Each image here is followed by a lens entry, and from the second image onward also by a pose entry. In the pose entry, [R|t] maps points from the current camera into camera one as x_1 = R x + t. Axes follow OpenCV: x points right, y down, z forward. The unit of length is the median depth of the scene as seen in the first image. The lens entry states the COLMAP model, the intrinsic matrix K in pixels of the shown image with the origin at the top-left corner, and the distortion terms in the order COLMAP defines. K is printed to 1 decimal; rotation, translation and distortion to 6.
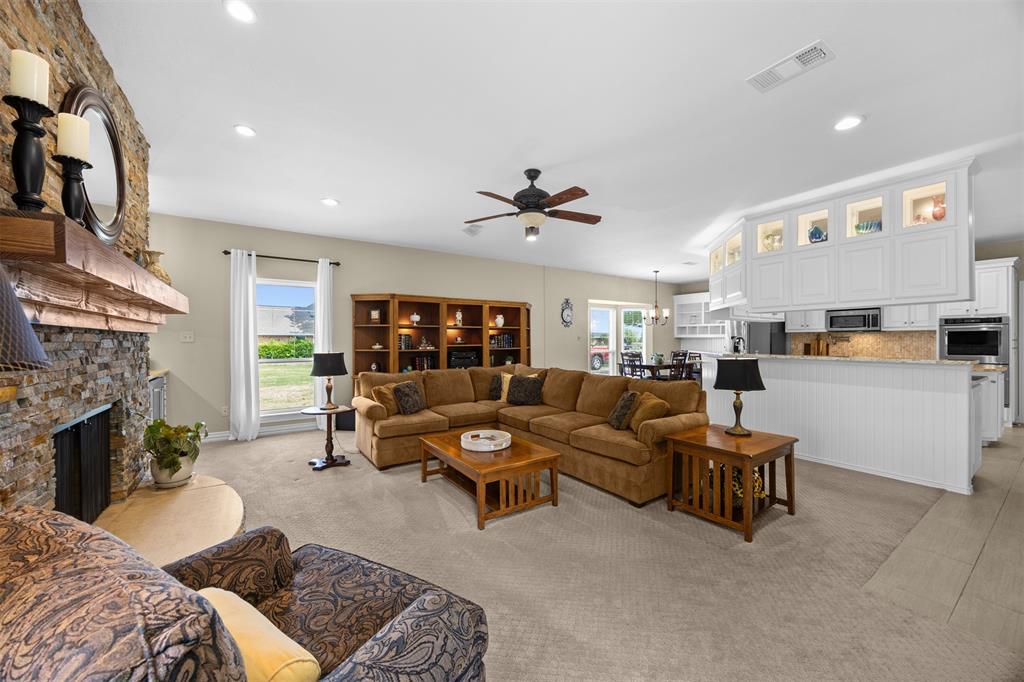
lens RADIAL K [[390.5, 0, 517.4], [0, 390.5, 340.5], [0, 0, 1]] dist [-0.000296, -0.000746]
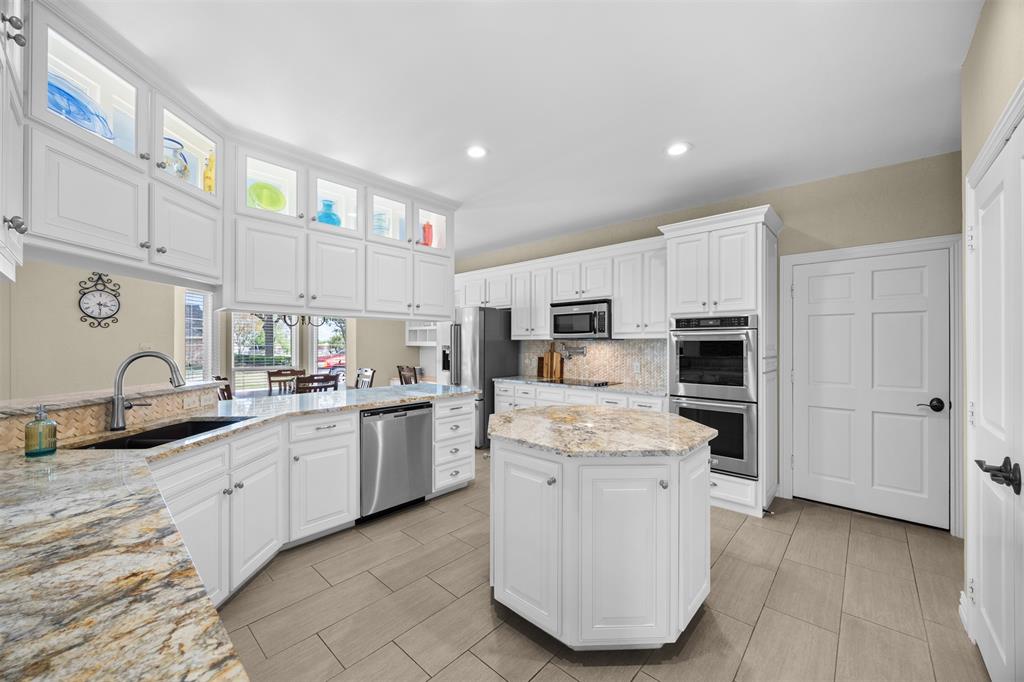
lens RADIAL K [[390.5, 0, 513.2], [0, 390.5, 342.4], [0, 0, 1]] dist [-0.000296, -0.000746]
pose [[0.970882, 0.003813, 0.239527, 0.583651], [-0.002404, 0.999978, -0.006175, -0.013773], [-0.239545, 0.005420, 0.970870, 0.403103]]
